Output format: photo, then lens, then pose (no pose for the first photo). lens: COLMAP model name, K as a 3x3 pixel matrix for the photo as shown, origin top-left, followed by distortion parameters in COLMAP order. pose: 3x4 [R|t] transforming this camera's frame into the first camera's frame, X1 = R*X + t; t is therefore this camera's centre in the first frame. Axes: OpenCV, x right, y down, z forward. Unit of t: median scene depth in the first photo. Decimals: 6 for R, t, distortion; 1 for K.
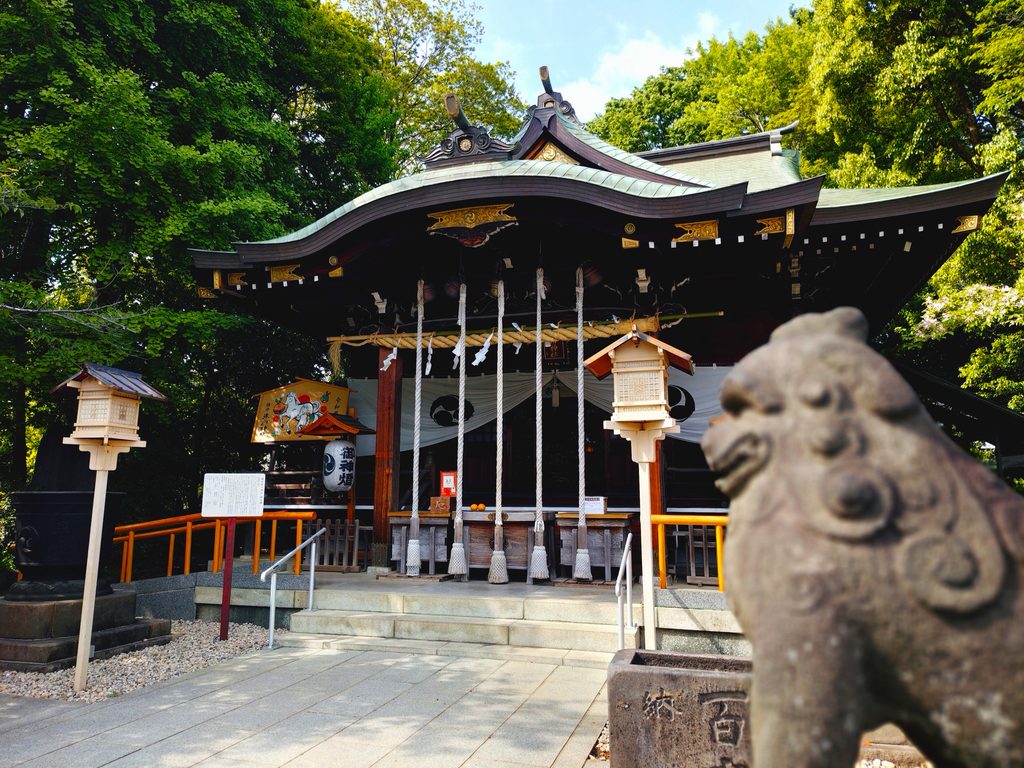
lens RADIAL K [[713.8, 0, 509.3], [0, 713.8, 375.2], [0, 0, 1]] dist [0.028408, -0.019363]
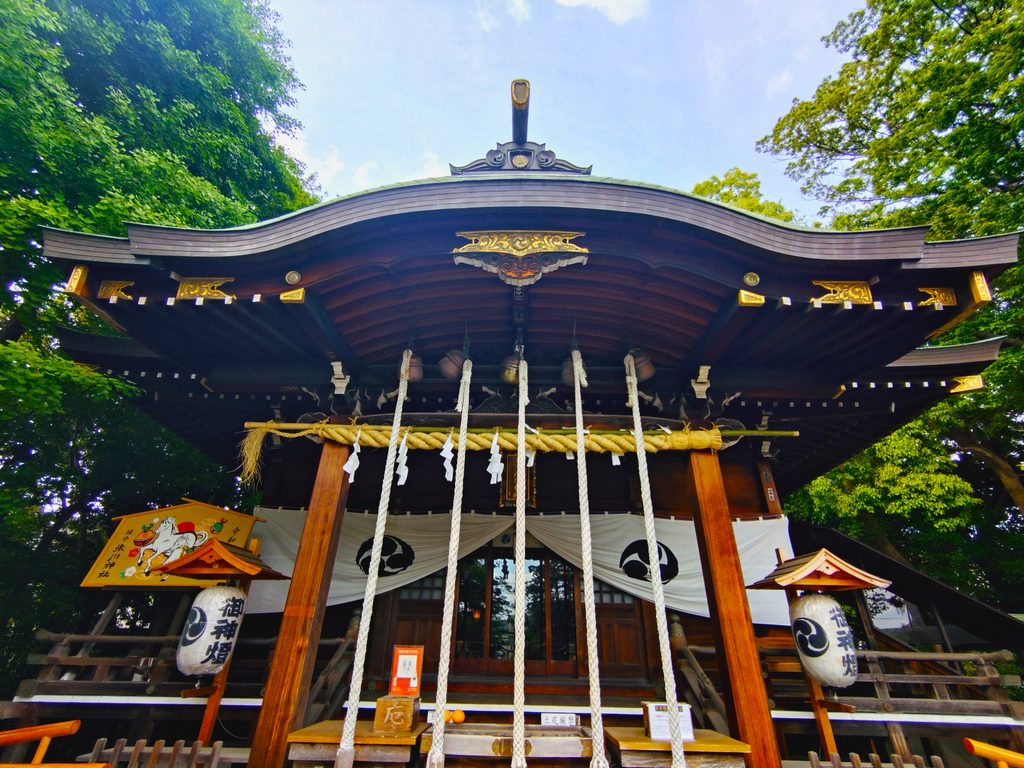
lens RADIAL K [[475.7, 0, 513.0], [0, 475.7, 383.5], [0, 0, 1]] dist [0.010500, 0.000054]
pose [[0.960561, 0.151719, 0.233030, -0.129161], [-0.062674, 0.934596, -0.350146, 0.062827], [-0.270913, 0.321732, 0.907246, 0.537374]]
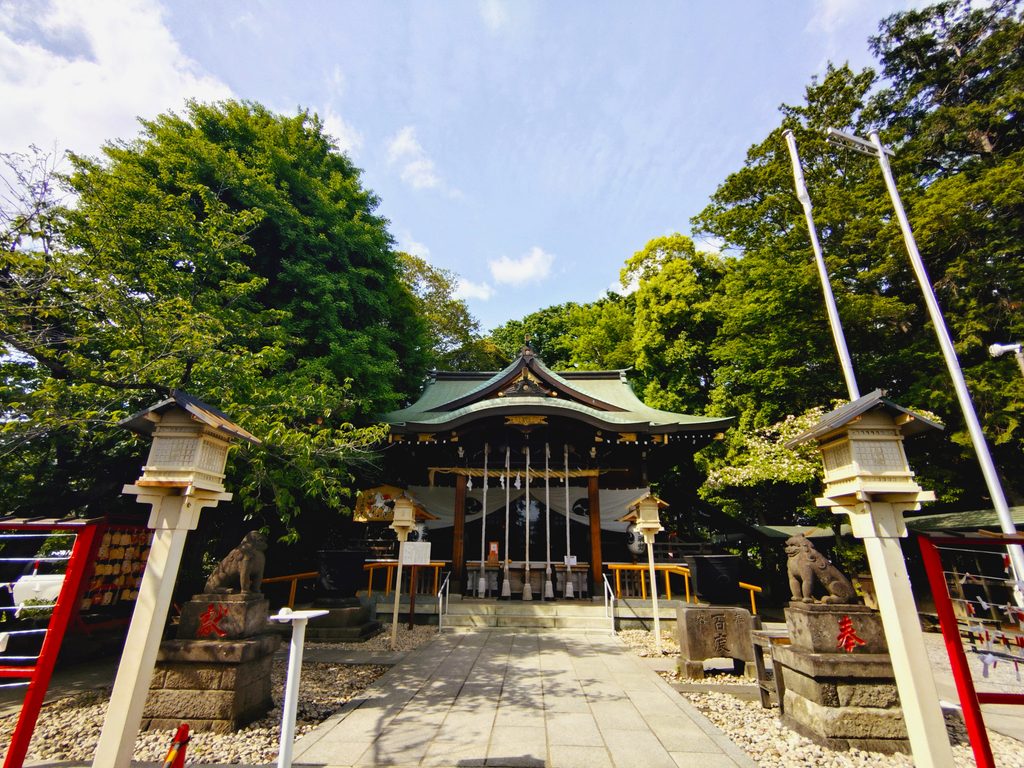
lens RADIAL K [[475.7, 0, 517.4], [0, 475.7, 382.4], [0, 0, 1]] dist [0.010500, 0.000054]
pose [[0.965593, 0.097457, 0.241106, -0.380497], [-0.052289, 0.980948, -0.187099, -0.053717], [-0.254747, 0.168055, 0.952293, -0.336396]]
